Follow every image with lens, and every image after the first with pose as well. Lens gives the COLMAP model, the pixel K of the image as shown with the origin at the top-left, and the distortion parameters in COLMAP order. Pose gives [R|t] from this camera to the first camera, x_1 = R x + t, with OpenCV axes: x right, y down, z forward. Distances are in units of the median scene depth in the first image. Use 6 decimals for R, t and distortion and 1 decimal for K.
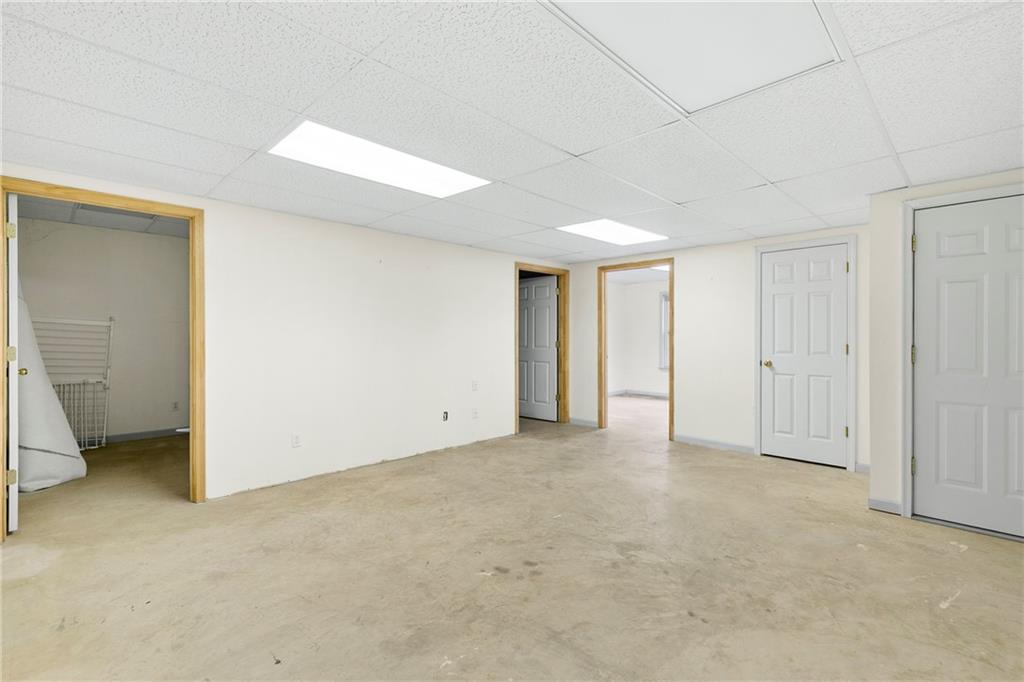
lens RADIAL K [[460.9, 0, 516.3], [0, 460.9, 339.8], [0, 0, 1]] dist [0.009926, -0.000679]
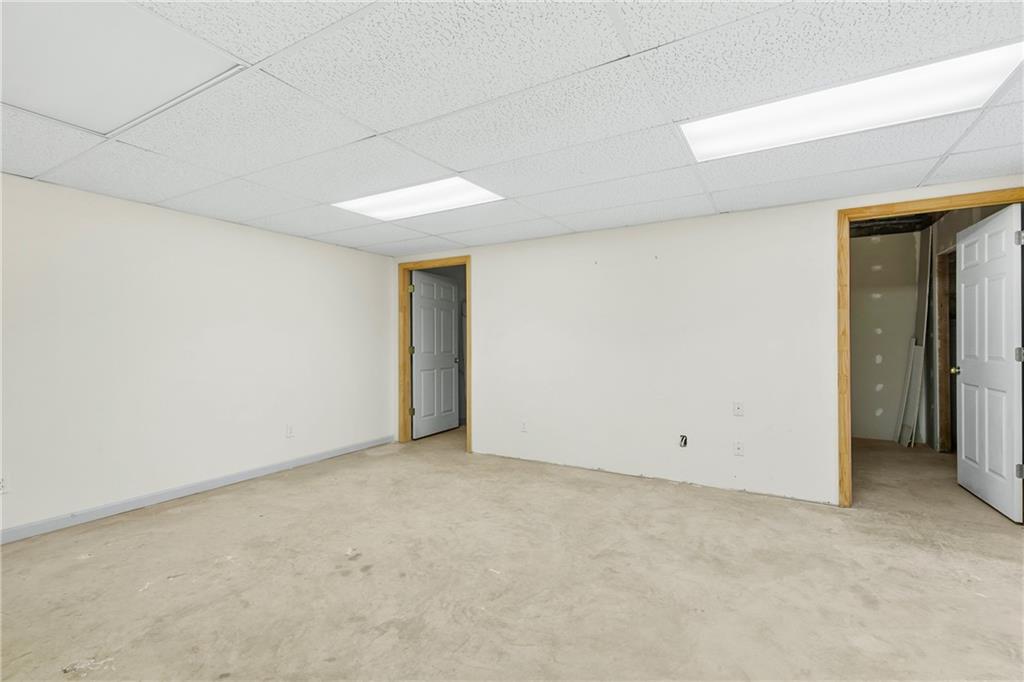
lens RADIAL K [[460.9, 0, 515.8], [0, 460.9, 338.7], [0, 0, 1]] dist [0.009926, -0.000679]
pose [[0.250854, -0.007343, -0.967997, 0.795045], [-0.001289, 0.999968, -0.007920, -0.002243], [0.968024, 0.003235, 0.250837, 0.781207]]
